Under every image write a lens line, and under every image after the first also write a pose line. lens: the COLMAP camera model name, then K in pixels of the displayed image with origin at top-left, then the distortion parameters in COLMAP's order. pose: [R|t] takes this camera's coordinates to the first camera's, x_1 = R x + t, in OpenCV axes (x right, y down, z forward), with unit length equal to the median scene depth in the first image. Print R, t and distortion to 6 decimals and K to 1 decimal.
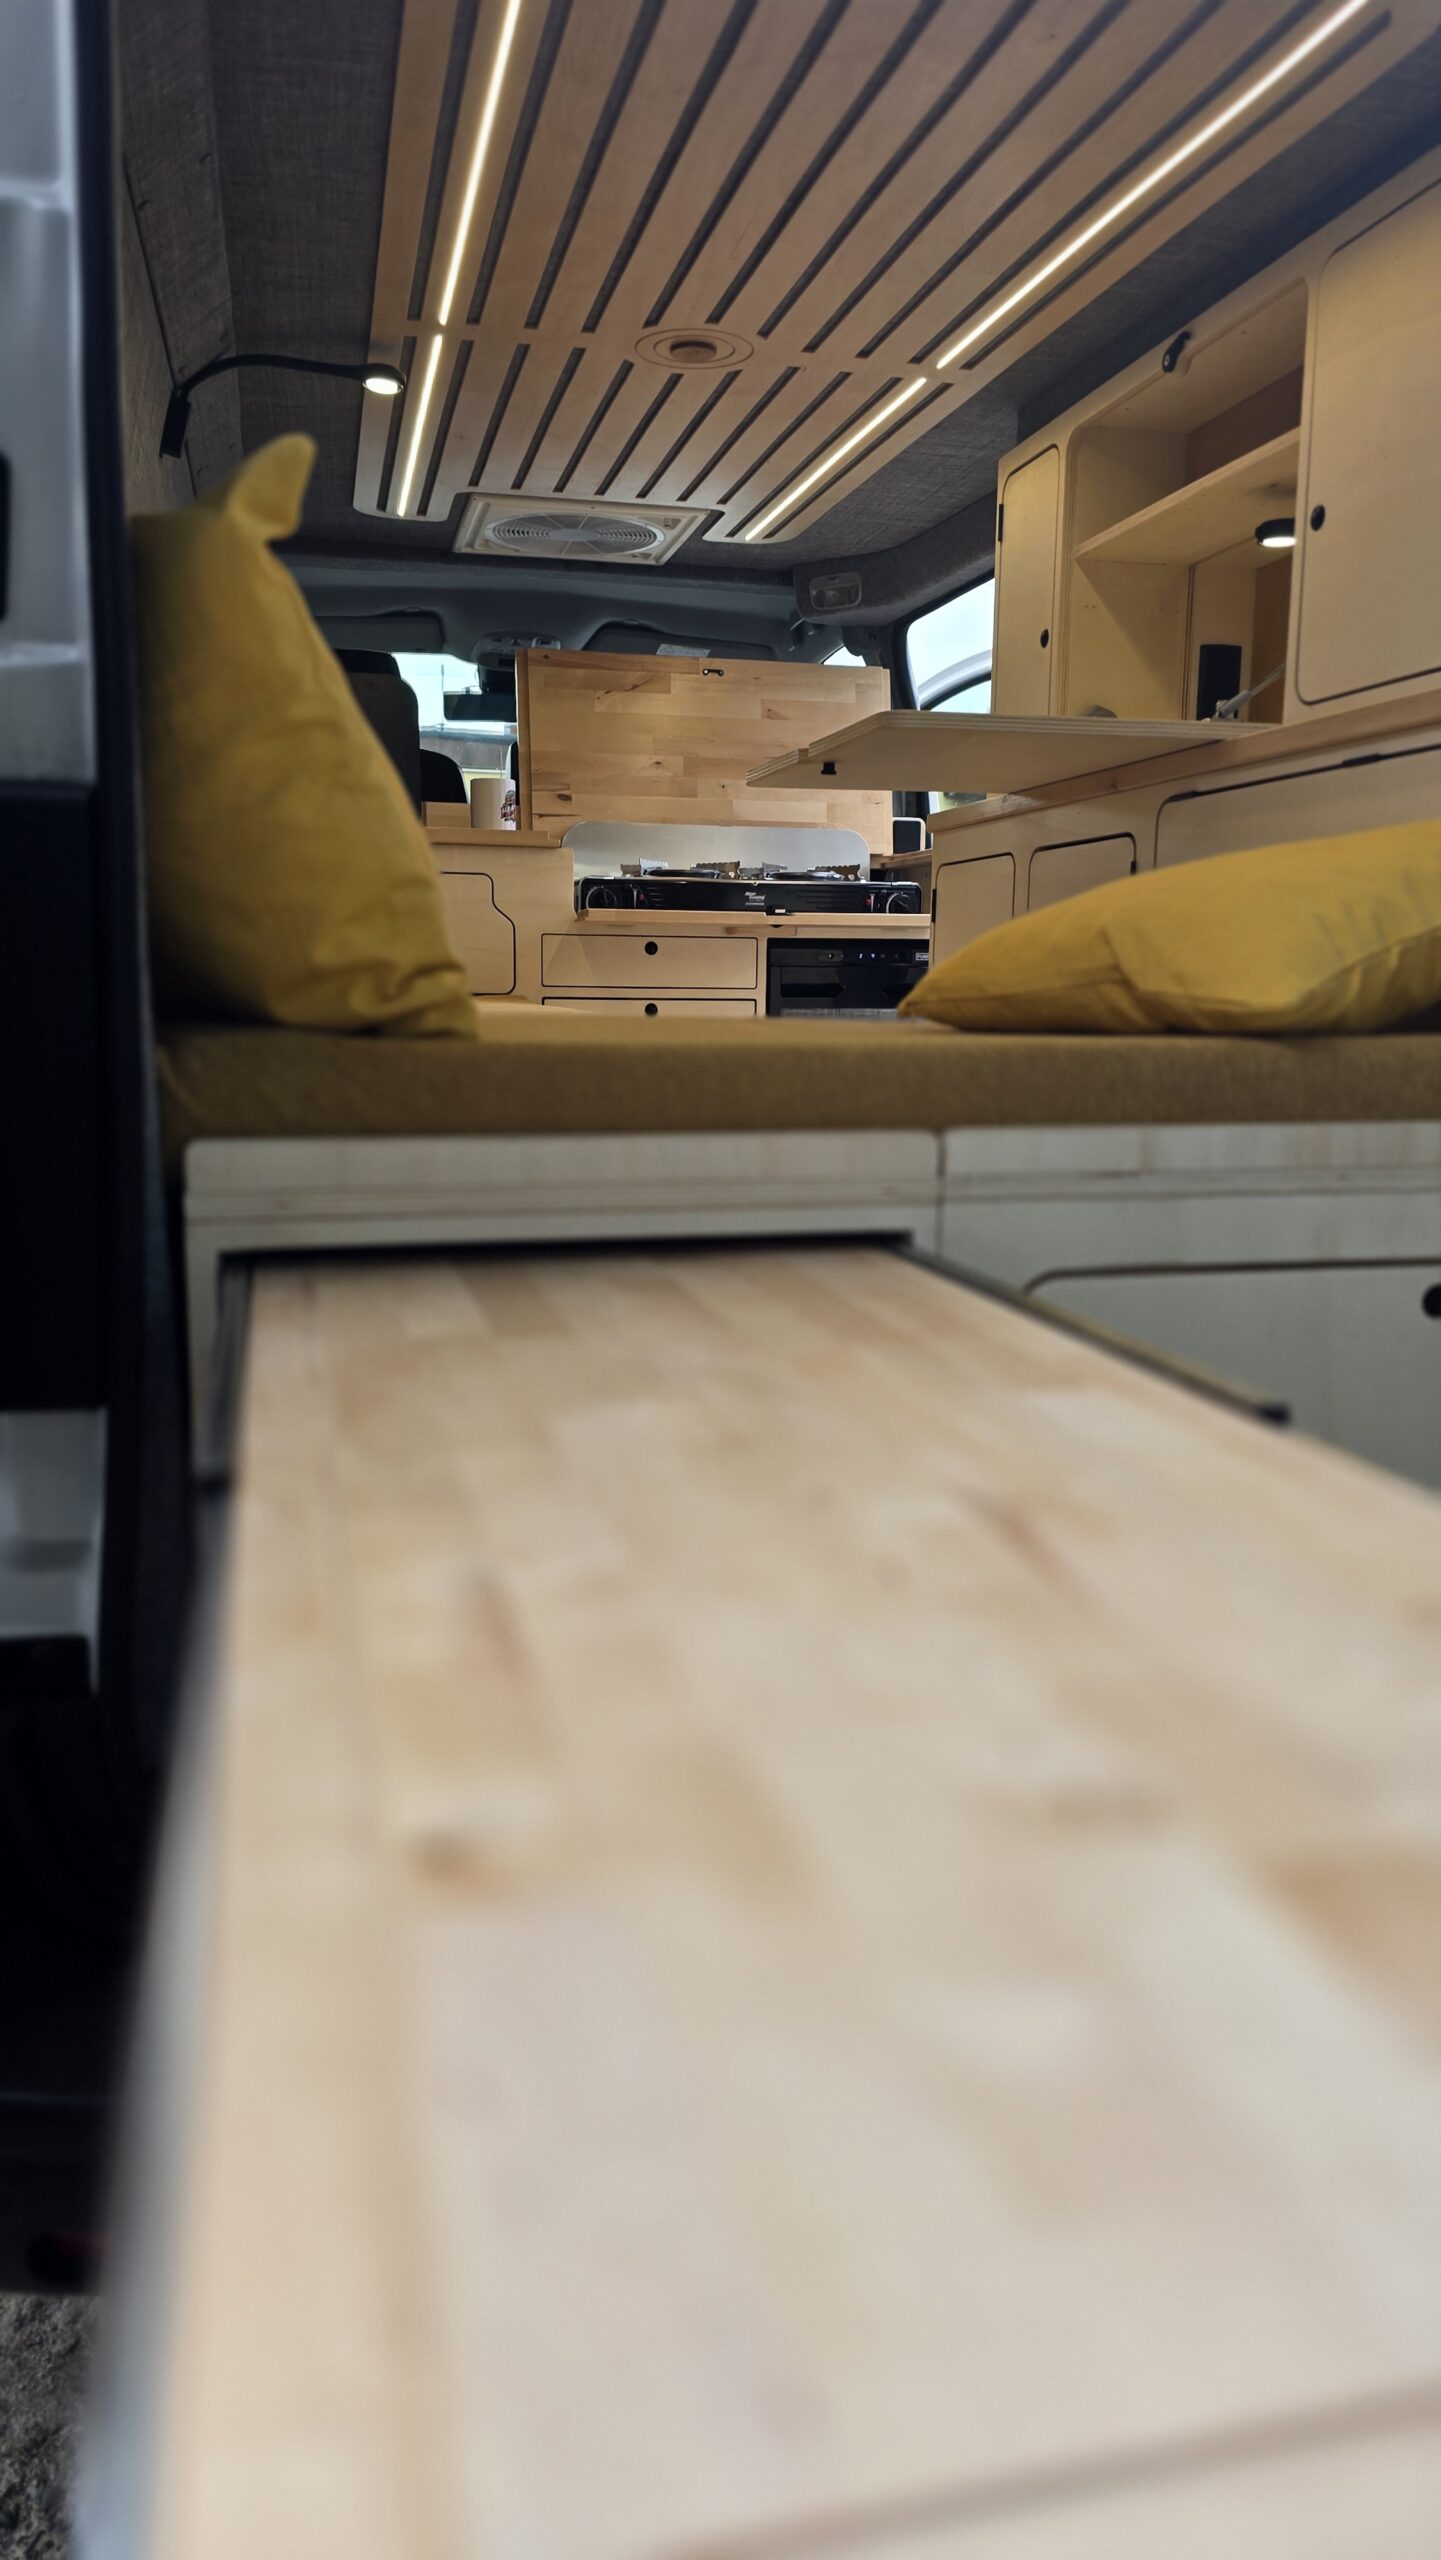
lens RADIAL K [[1731.0, 0, 756.3], [0, 1731.0, 1284.0], [0, 0, 1]] dist [0.022590, -0.000533]
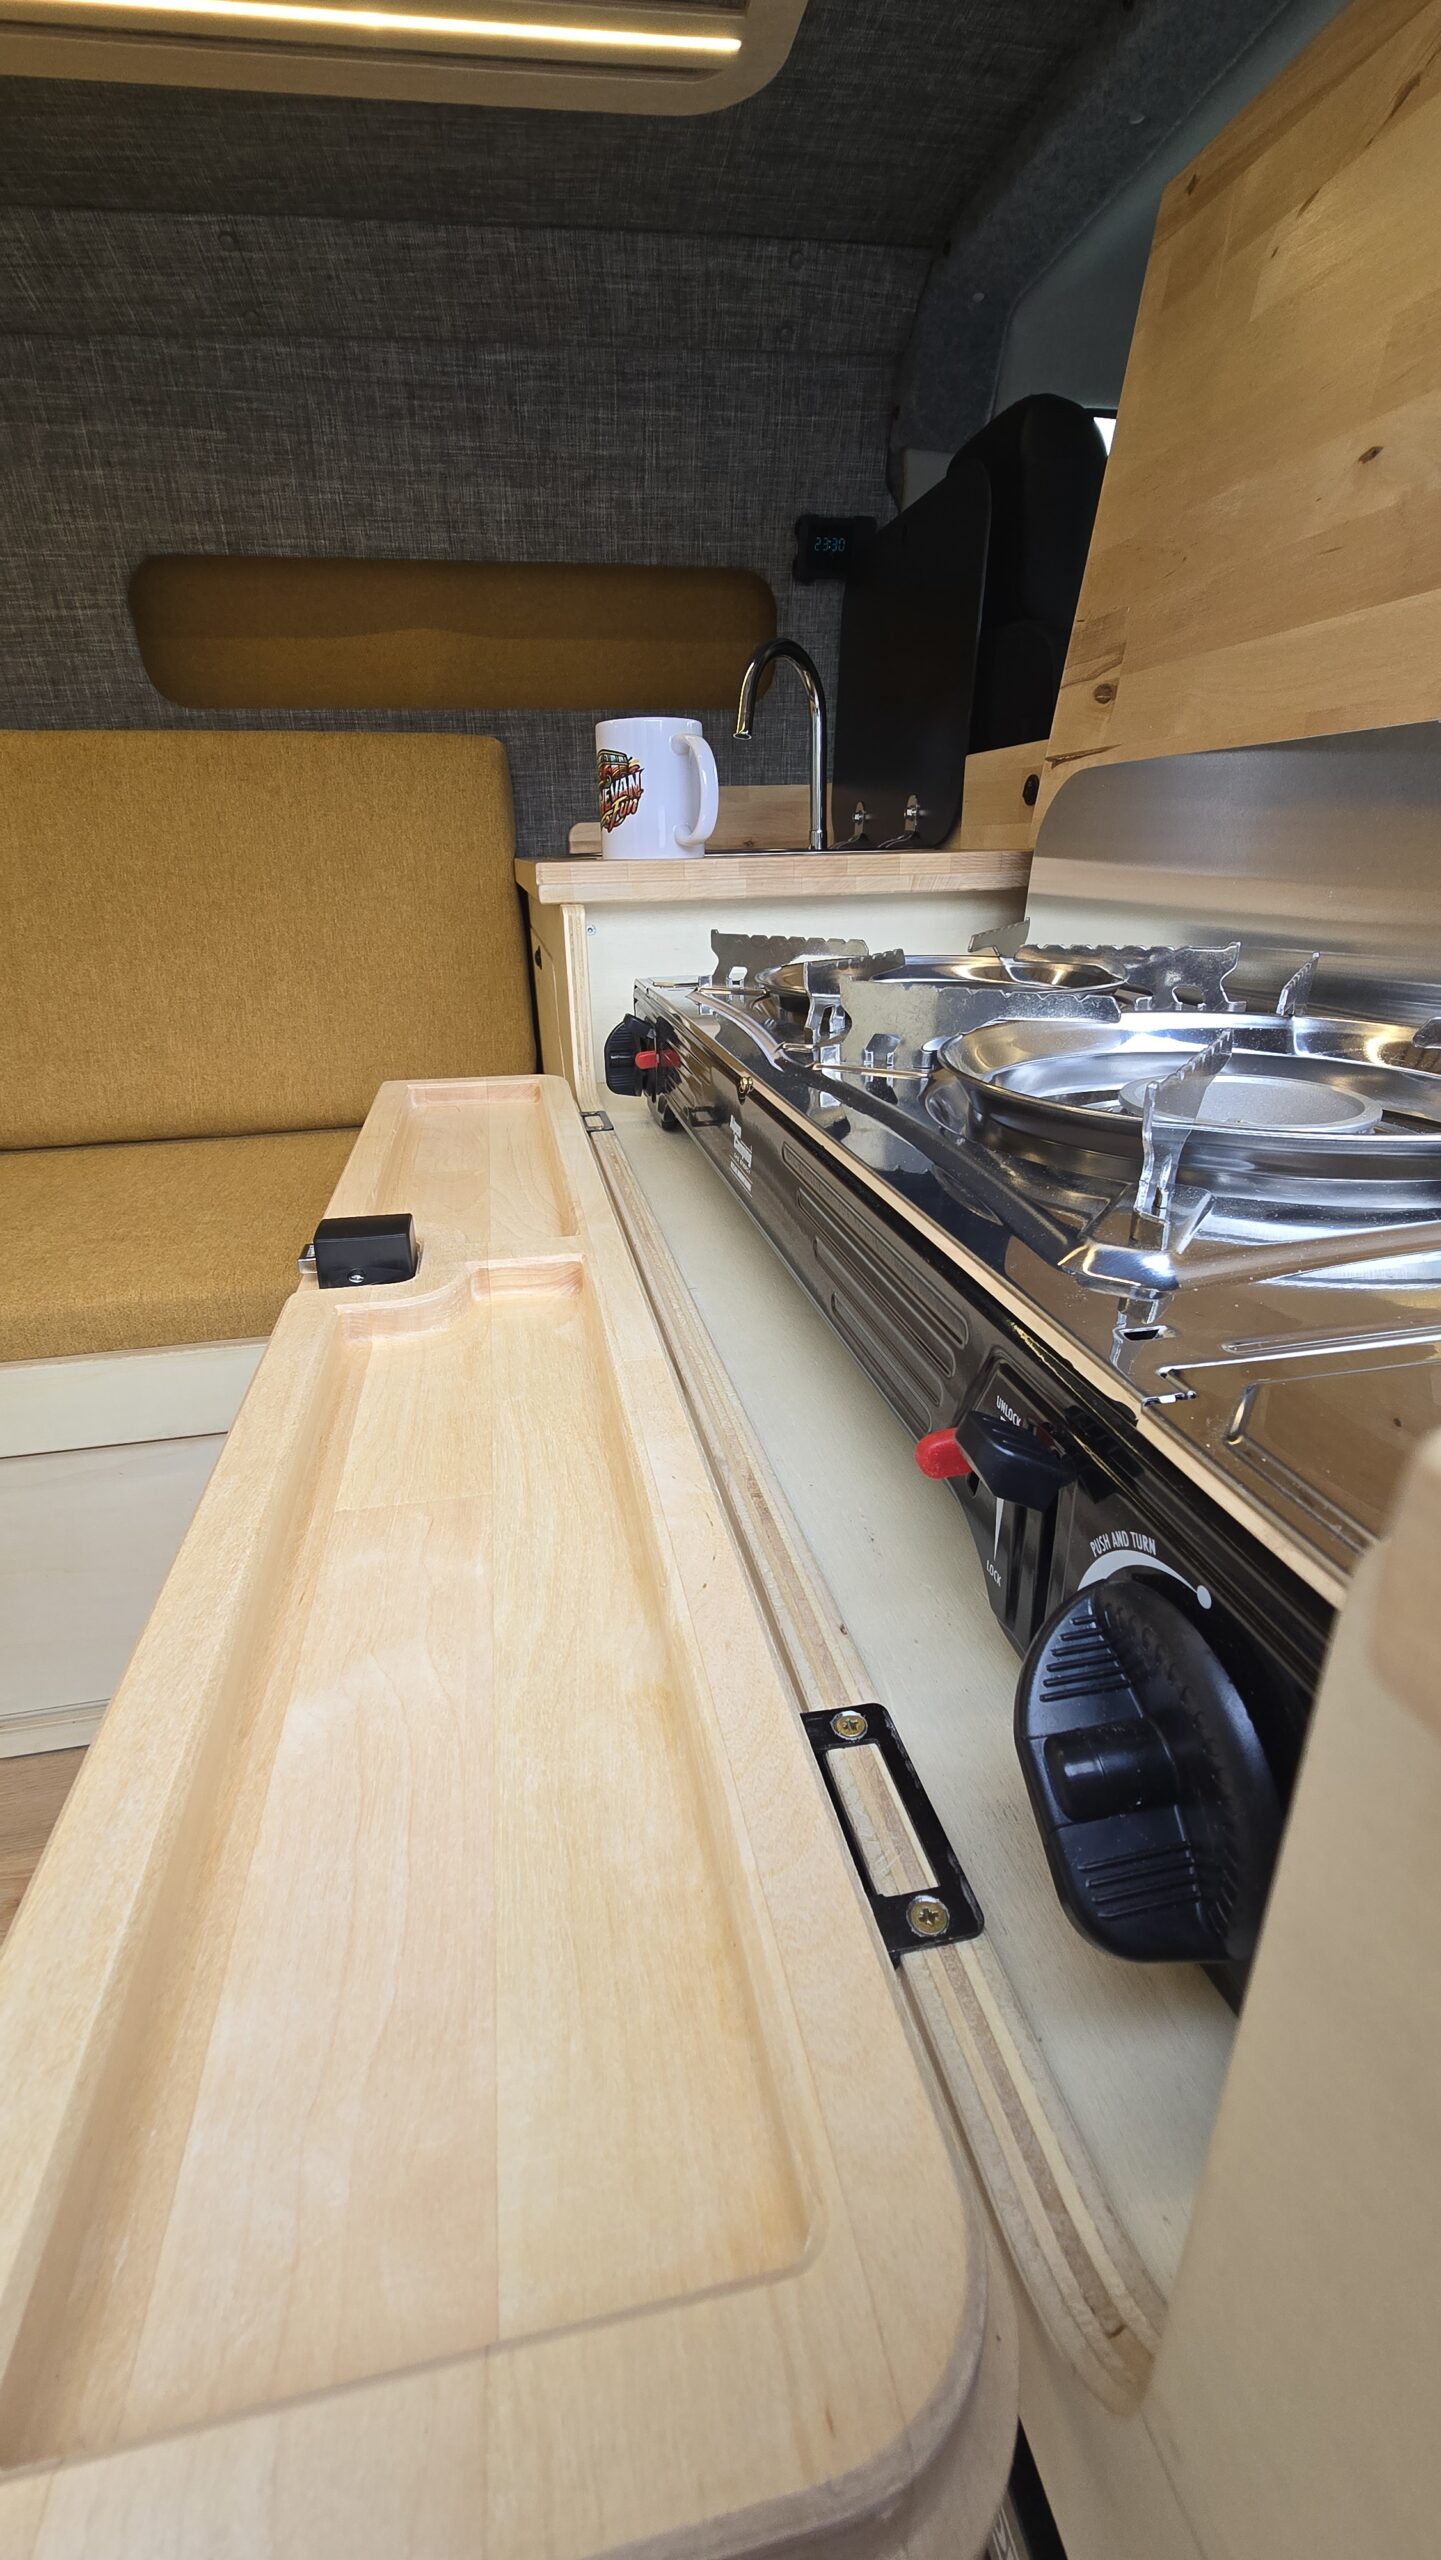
lens RADIAL K [[1054.1, 0, 711.5], [0, 1054.1, 1260.1], [0, 0, 1]] dist [-0.001097, 0.000910]
pose [[-0.052426, 0.351303, -0.934793, 0.115829], [-0.163987, 0.920344, 0.355070, -0.240316], [0.985068, 0.171908, 0.009359, 0.941413]]
